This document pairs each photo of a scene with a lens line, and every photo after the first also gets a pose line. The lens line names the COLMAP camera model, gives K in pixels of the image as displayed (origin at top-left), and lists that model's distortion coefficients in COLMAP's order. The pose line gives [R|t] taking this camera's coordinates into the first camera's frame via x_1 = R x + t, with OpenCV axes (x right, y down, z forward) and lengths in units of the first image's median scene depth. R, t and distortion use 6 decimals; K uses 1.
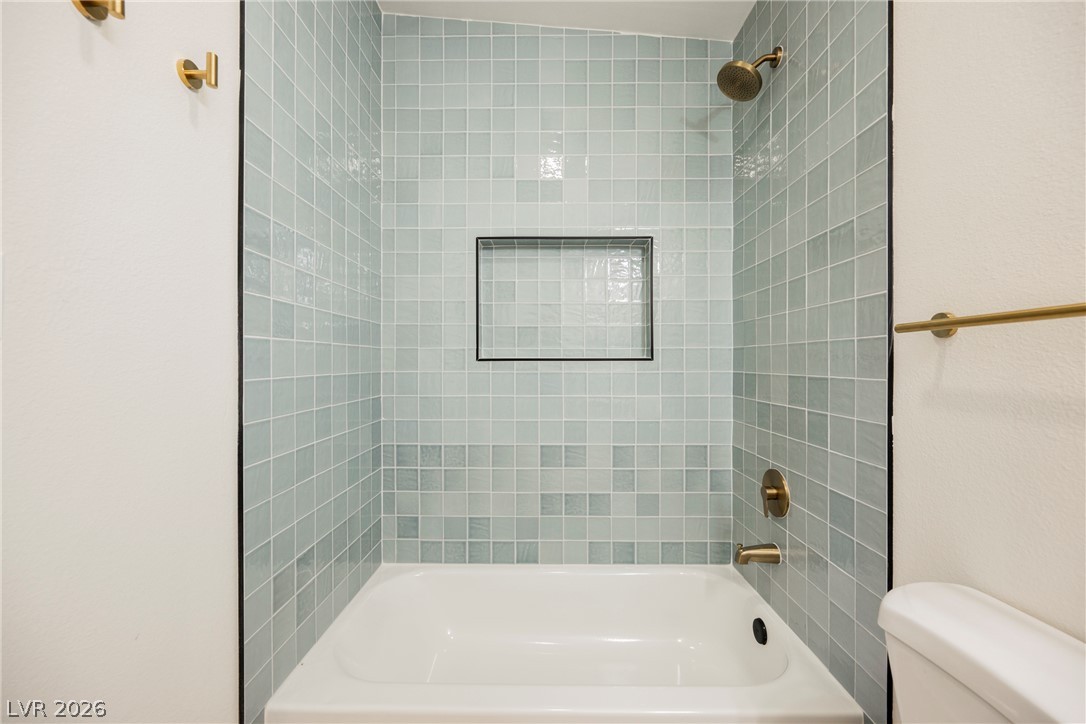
lens RADIAL K [[421.2, 0, 542.2], [0, 421.2, 361.6], [0, 0, 1]] dist [-0.002888, -0.000004]
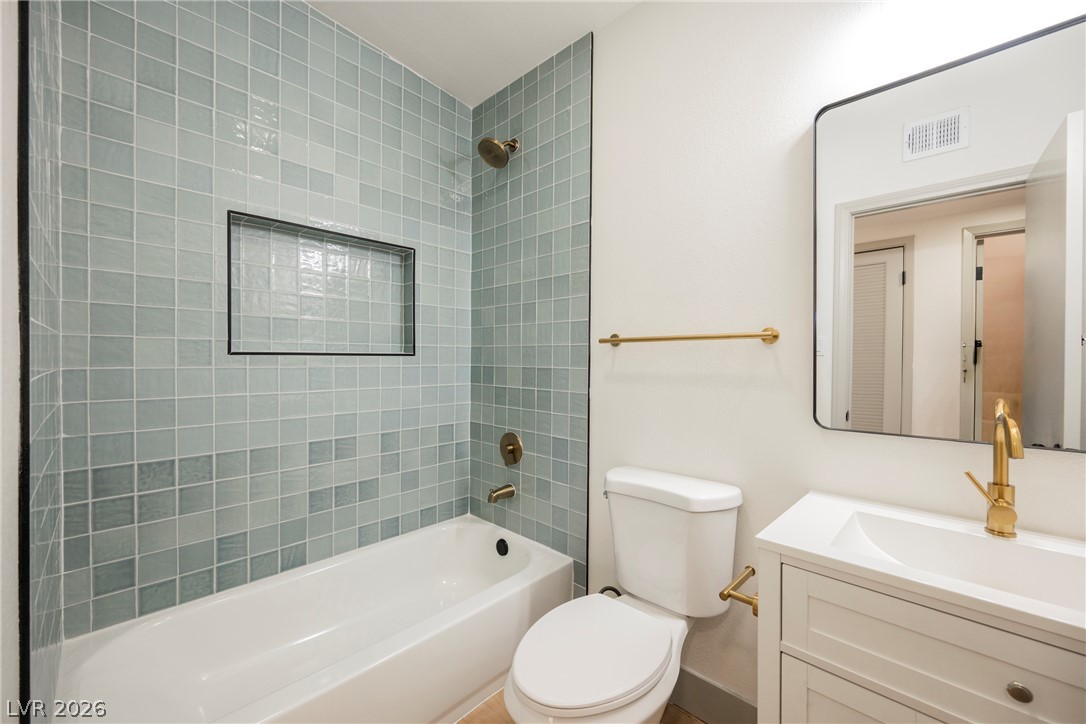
lens RADIAL K [[421.2, 0, 545.6], [0, 421.2, 362.4], [0, 0, 1]] dist [-0.002888, -0.000004]
pose [[0.685907, -0.002550, 0.727685, -0.335834], [-0.008410, 0.999899, 0.011431, -0.001115], [-0.727641, -0.013960, 0.685816, -0.059611]]
